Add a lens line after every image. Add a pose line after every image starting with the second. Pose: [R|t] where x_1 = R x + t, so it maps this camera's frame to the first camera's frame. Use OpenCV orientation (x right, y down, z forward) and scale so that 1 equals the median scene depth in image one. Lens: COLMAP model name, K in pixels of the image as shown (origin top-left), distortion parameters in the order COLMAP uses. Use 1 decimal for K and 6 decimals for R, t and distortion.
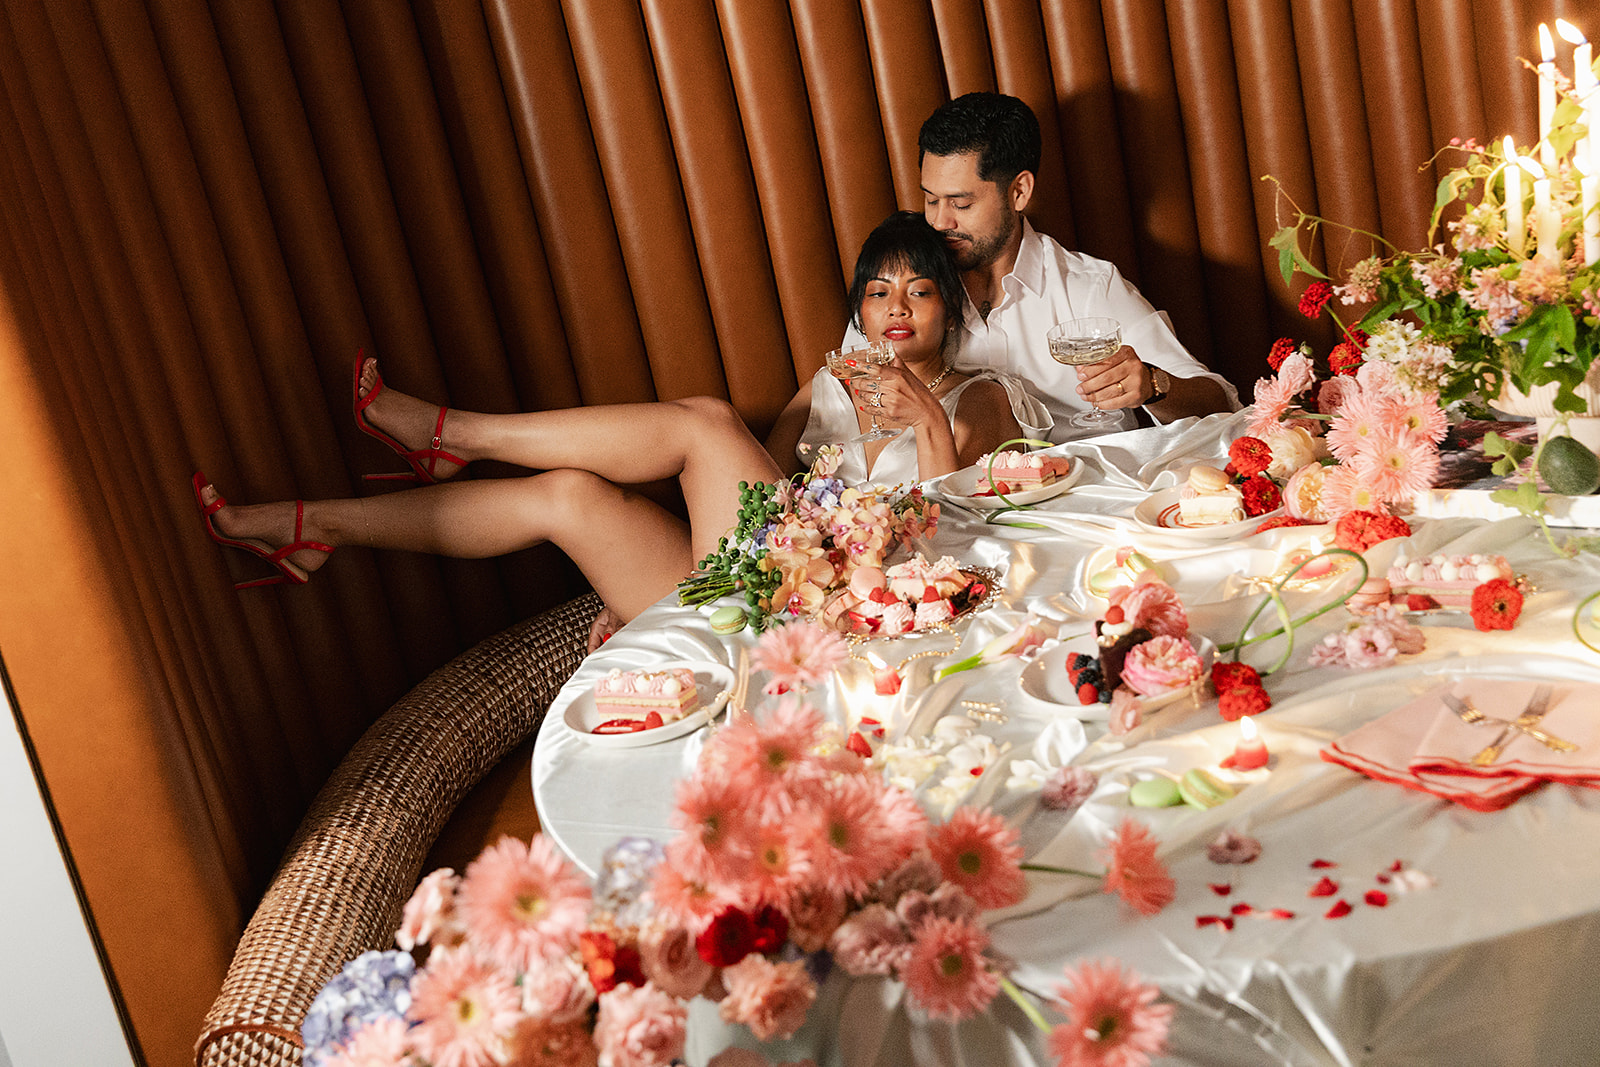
lens RADIAL K [[1853.3, 0, 800.0], [0, 1853.3, 533.5], [0, 0, 1]] dist [-0.015957, -0.011378]
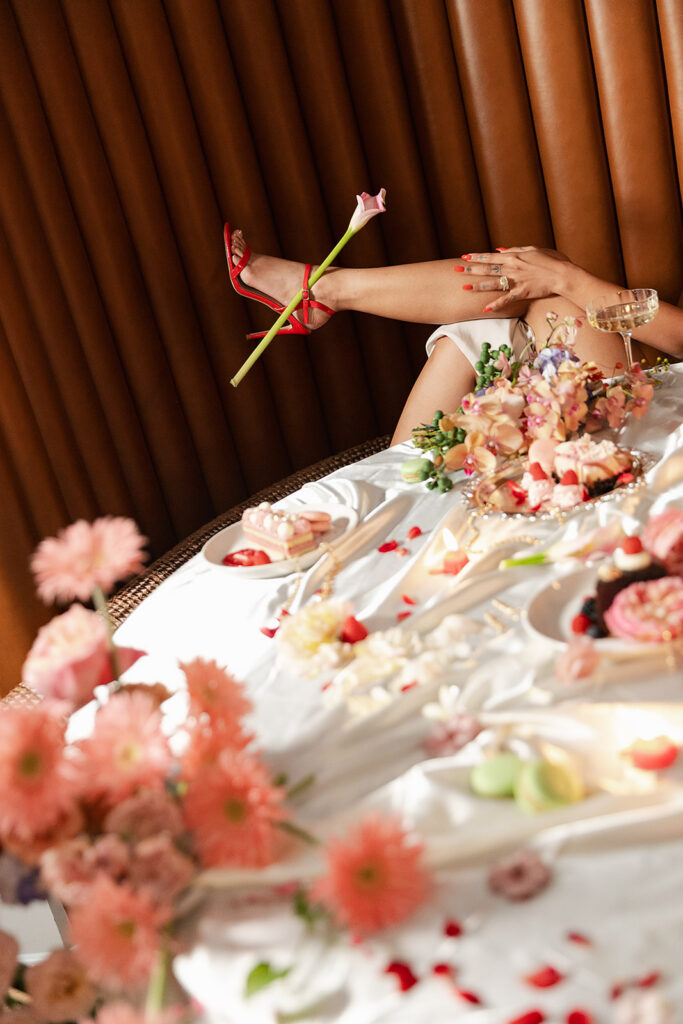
lens RADIAL K [[1244.9, 0, 341.5], [0, 1244.9, 512.0], [0, 0, 1]] dist [0.011282, 0.011558]
pose [[0.880308, 0.160888, -0.446288, 0.287395], [-0.092184, 0.980817, 0.171754, -0.058379], [0.465360, -0.110055, 0.878253, 0.362783]]
